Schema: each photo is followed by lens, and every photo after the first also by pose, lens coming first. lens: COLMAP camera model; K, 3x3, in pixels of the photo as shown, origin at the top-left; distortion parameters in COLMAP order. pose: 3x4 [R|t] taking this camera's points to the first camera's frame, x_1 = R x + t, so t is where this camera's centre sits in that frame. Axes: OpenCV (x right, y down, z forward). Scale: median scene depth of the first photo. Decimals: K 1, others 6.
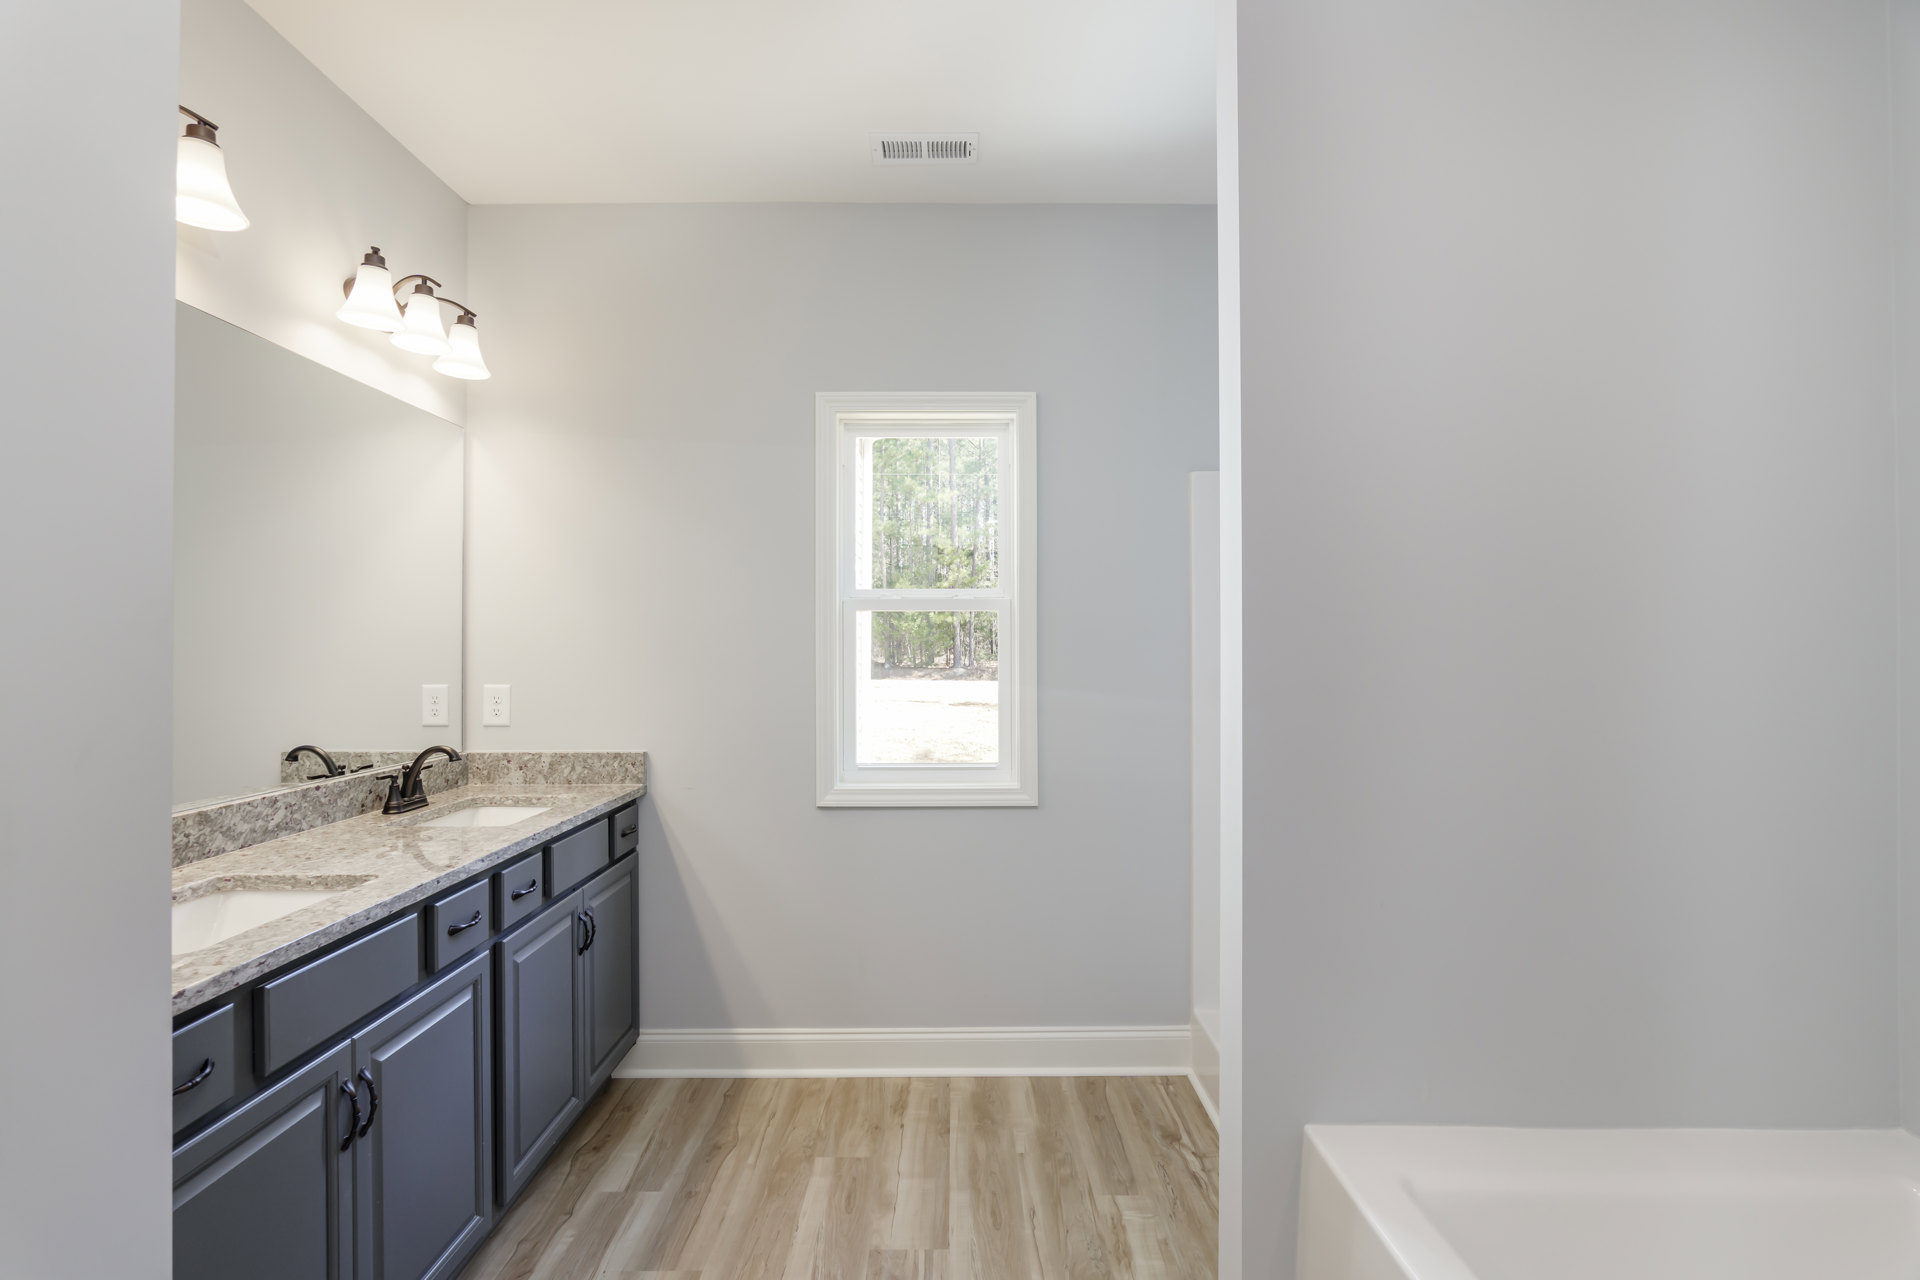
lens RADIAL K [[895.3, 0, 959.7], [0, 895.3, 648.5], [0, 0, 1]] dist [-0.017166, 0.001126]
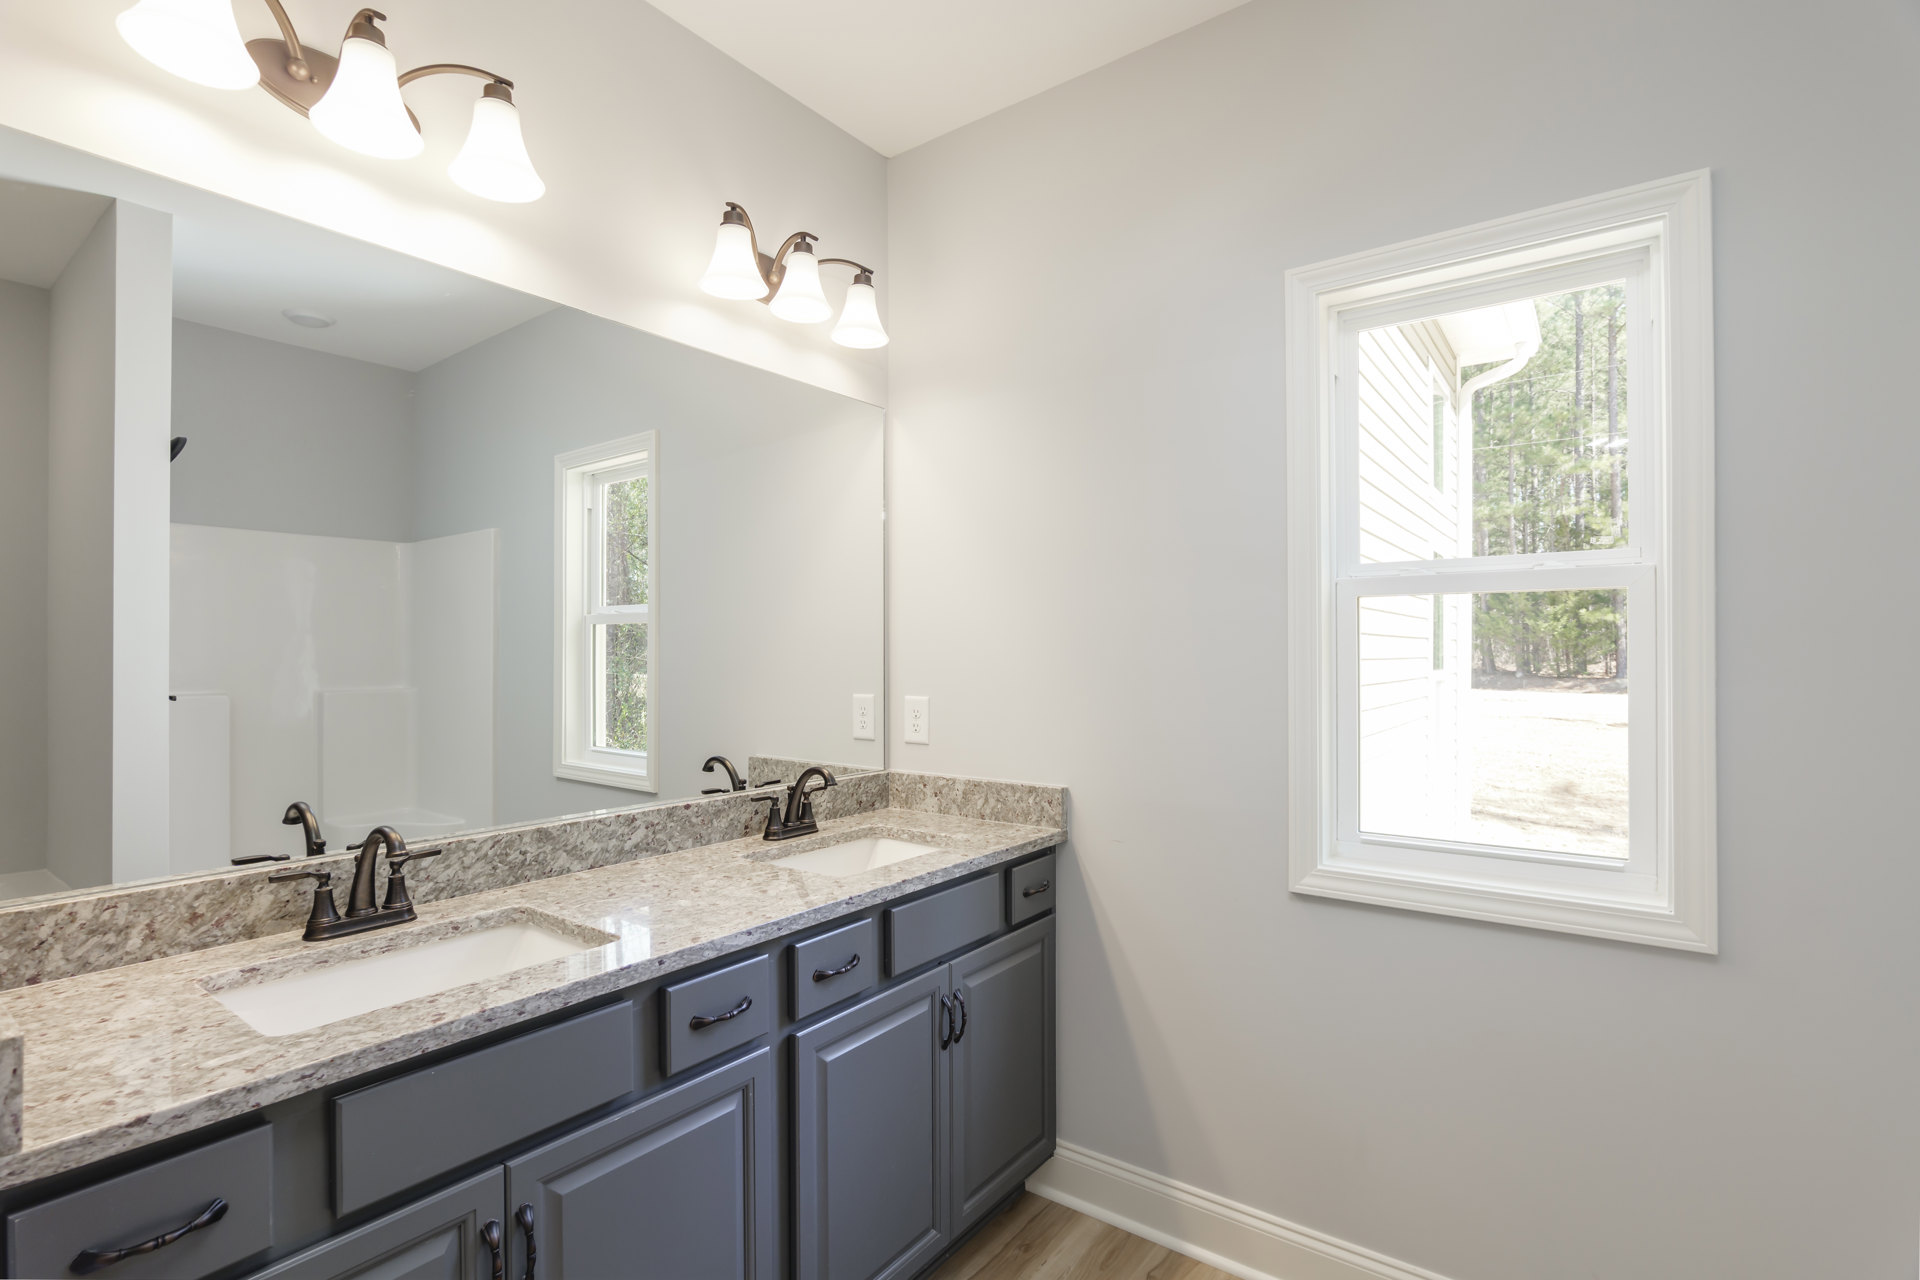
lens RADIAL K [[900.1, 0, 959.8], [0, 900.1, 653.3], [0, 0, 1]] dist [-0.027733, 0.011367]
pose [[0.799028, -0.000818, -0.601294, 0.051392], [0.000435, 1.000000, -0.000783, -0.000646], [0.601294, 0.000364, 0.799028, 0.359299]]
